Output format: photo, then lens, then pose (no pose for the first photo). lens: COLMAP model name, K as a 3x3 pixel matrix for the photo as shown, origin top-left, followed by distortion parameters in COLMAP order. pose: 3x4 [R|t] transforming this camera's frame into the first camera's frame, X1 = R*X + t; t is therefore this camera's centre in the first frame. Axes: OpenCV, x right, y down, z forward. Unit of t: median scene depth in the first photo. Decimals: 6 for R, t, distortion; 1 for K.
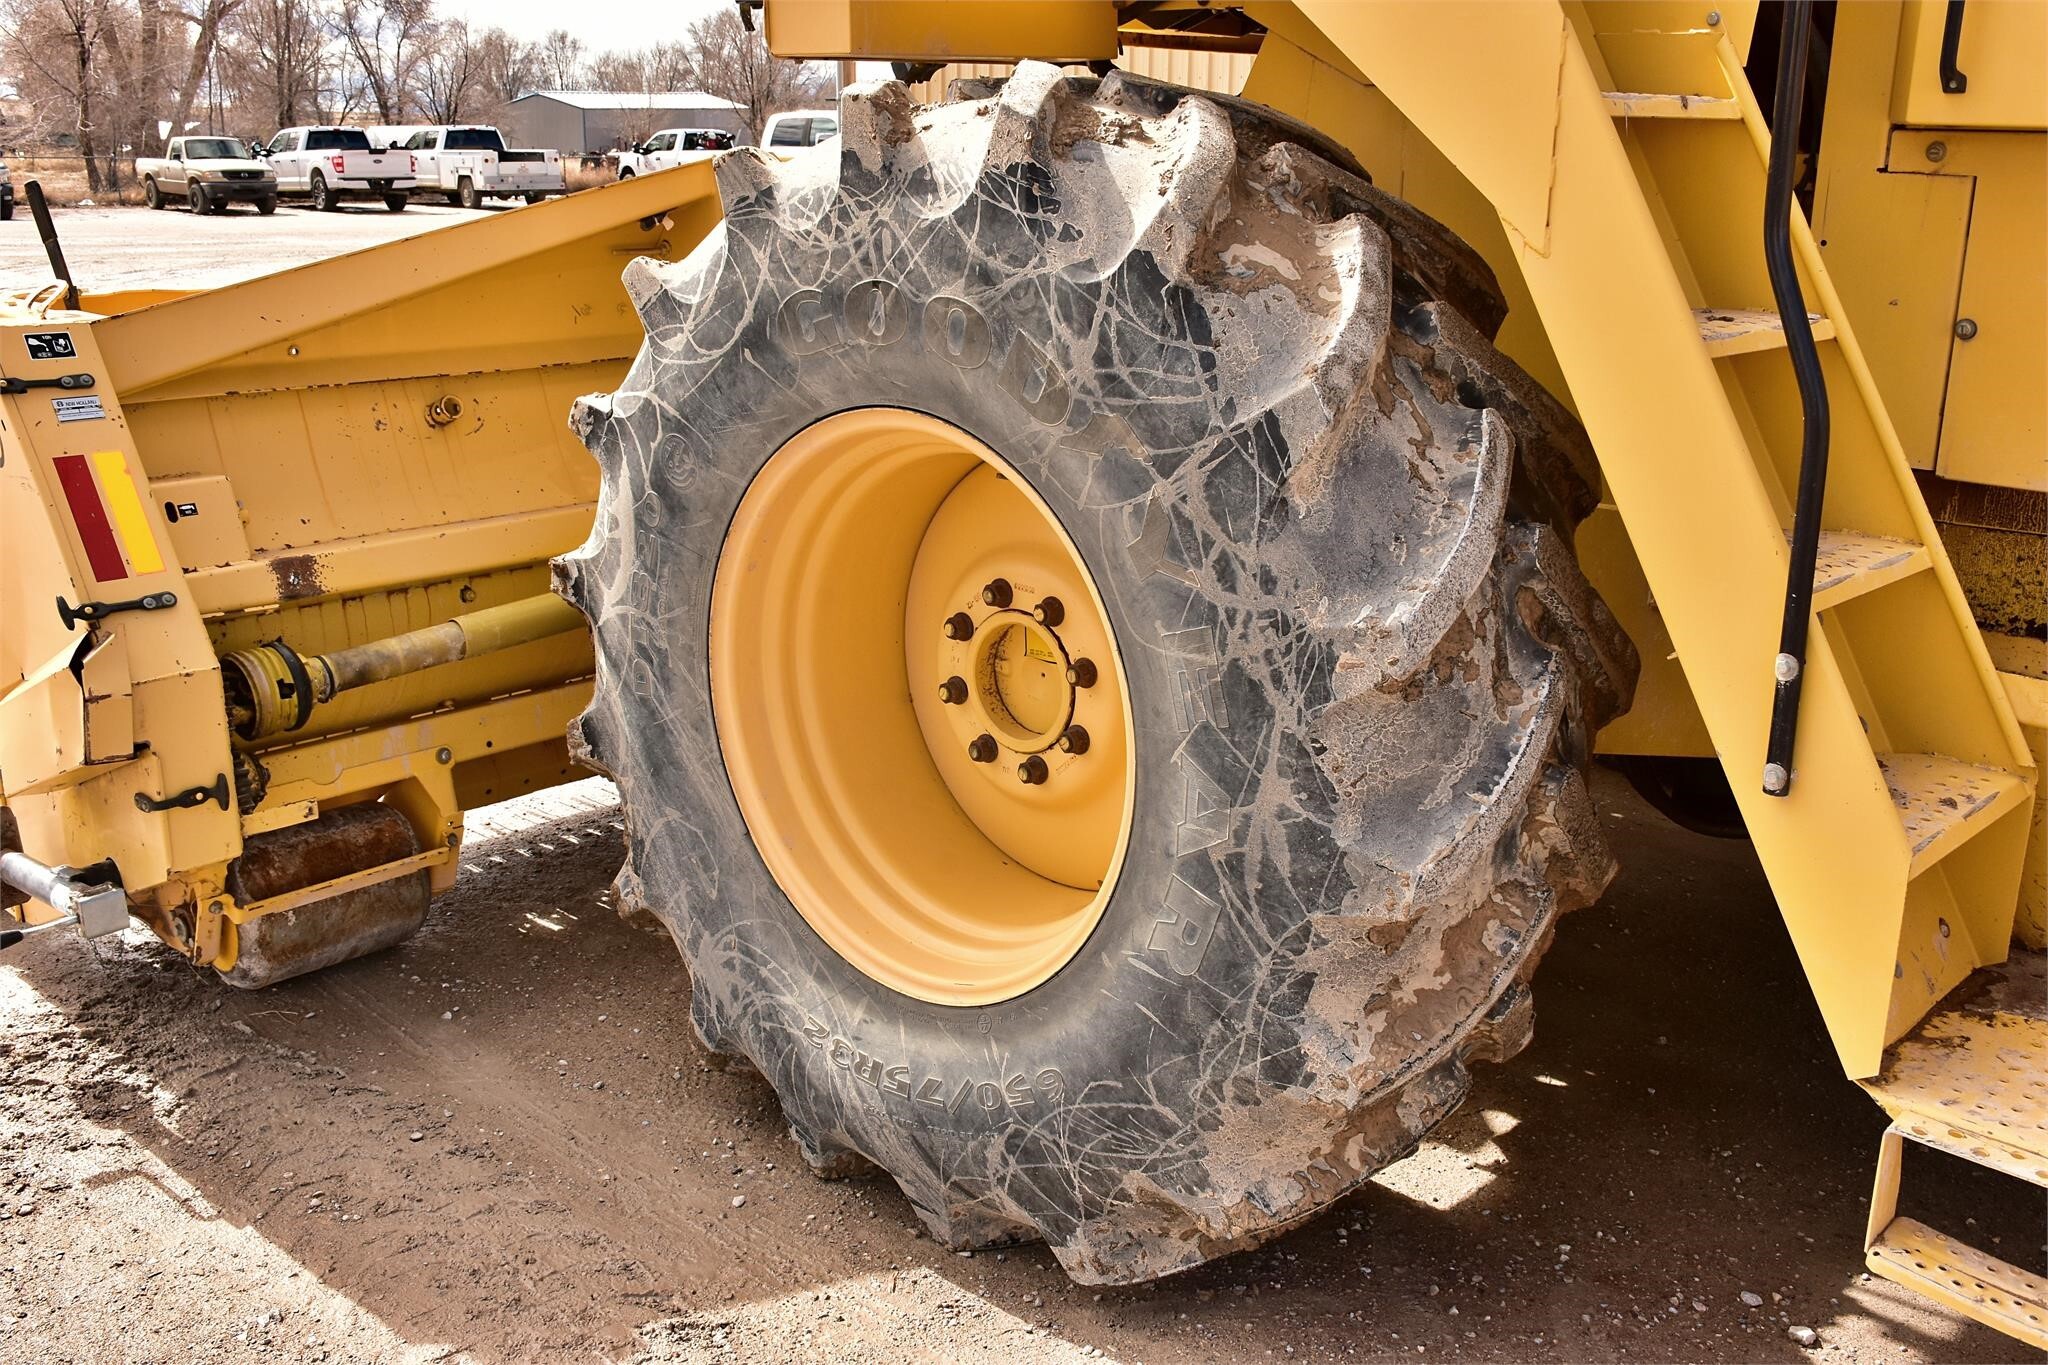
lens RADIAL K [[1942.6, 0, 1039.8], [0, 1942.6, 682.7], [0, 0, 1]] dist [-0.030368, 0.006149]
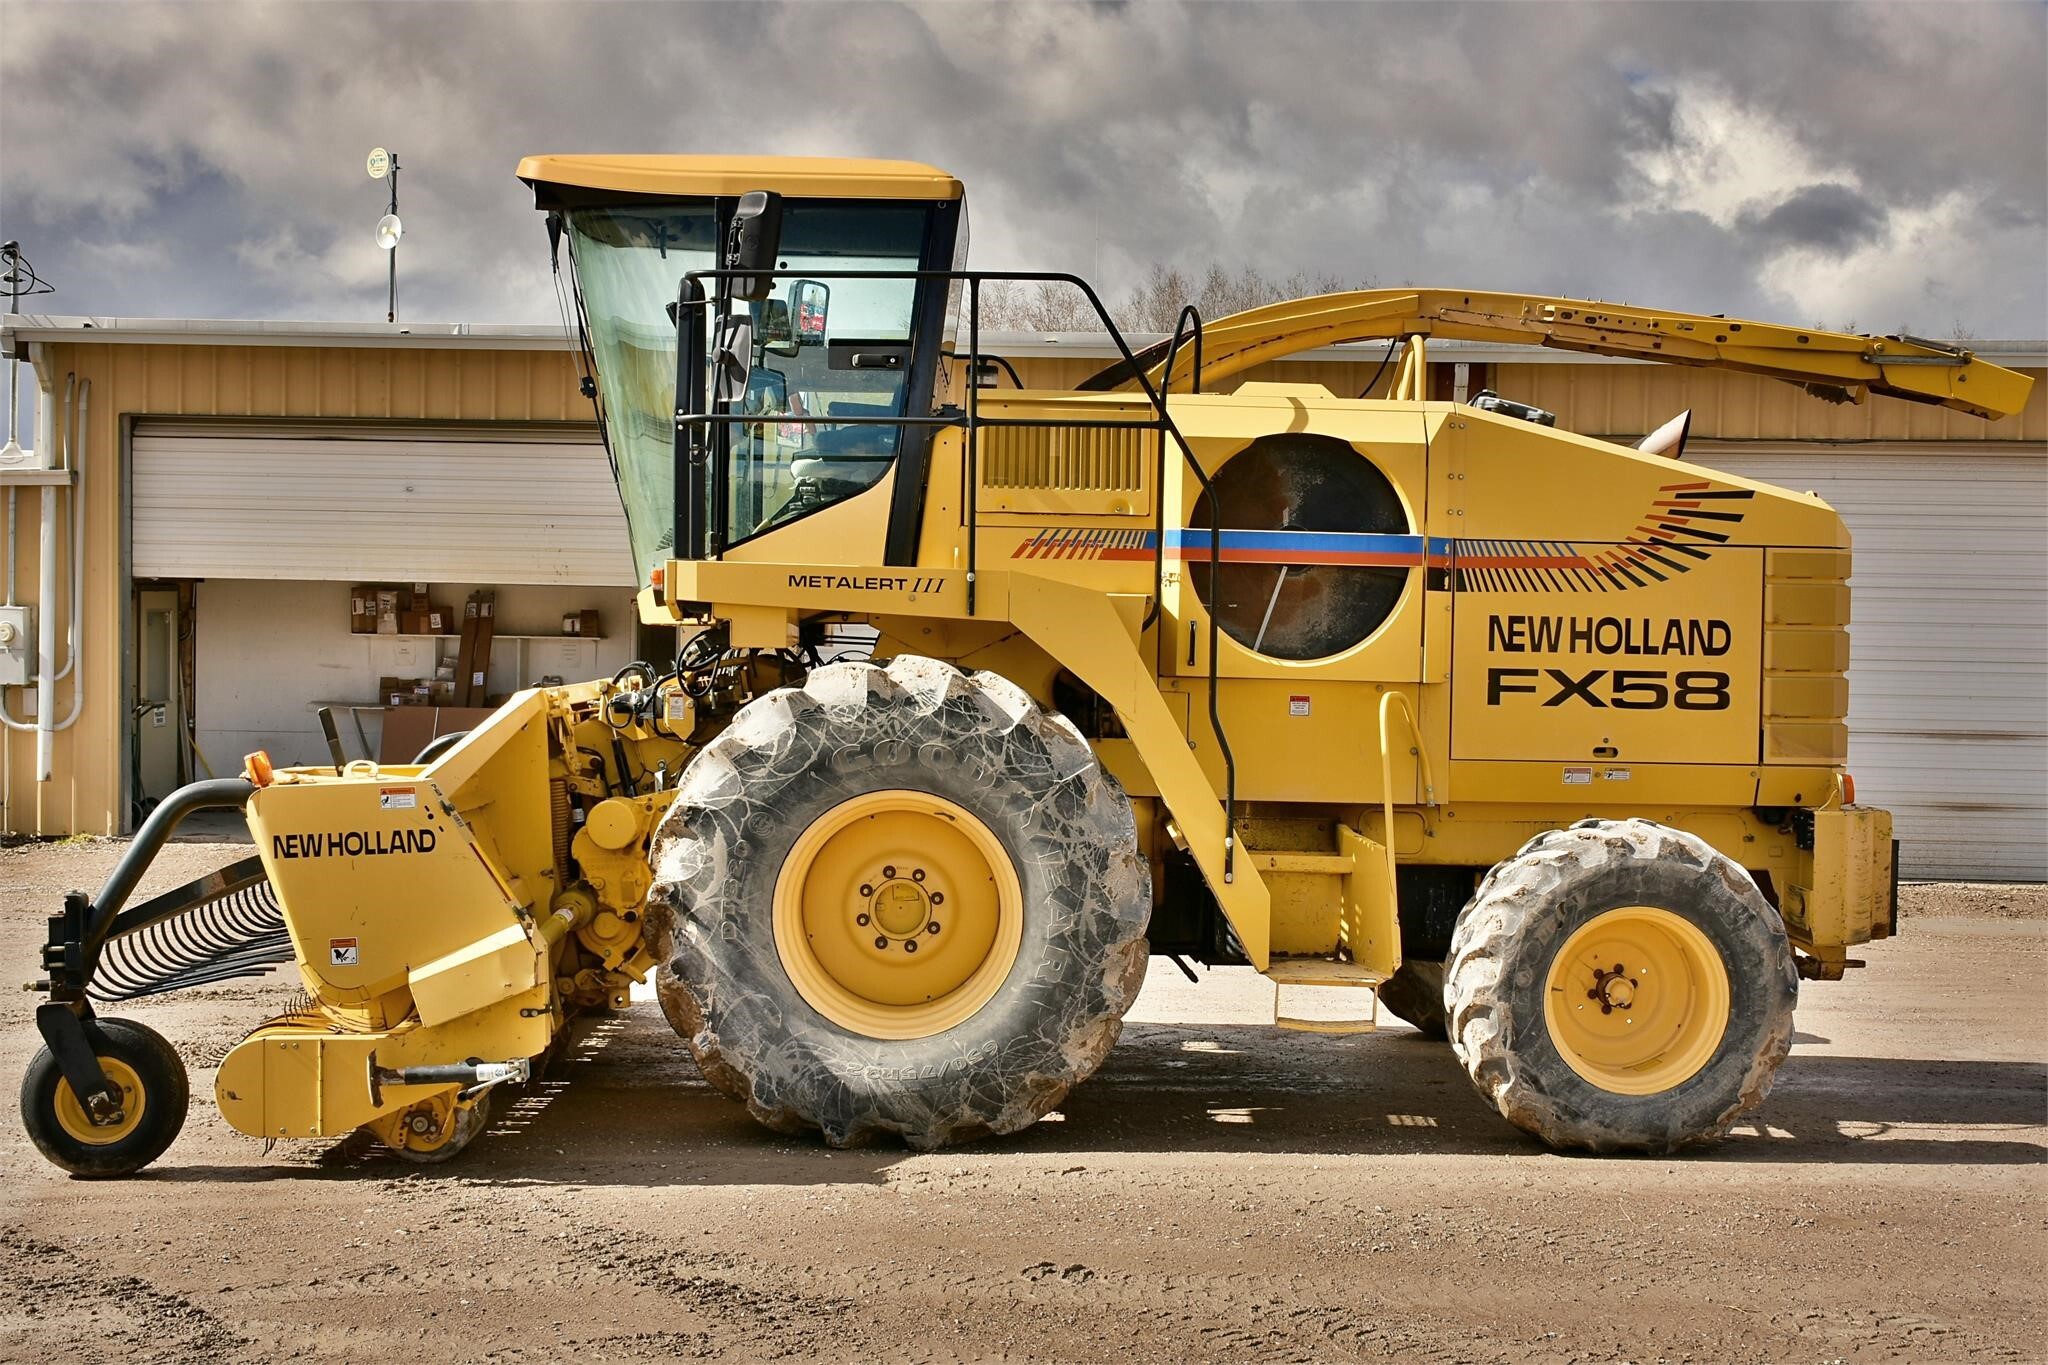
lens RADIAL K [[2897.5, 0, 1065.7], [0, 2897.5, 675.0], [0, 0, 1]] dist [0.022372, 0.027435]
pose [[0.721917, -0.011874, 0.691878, -2.722546], [0.183152, 0.967473, -0.174500, 0.445049], [-0.667302, 0.252694, 0.700610, -1.969867]]
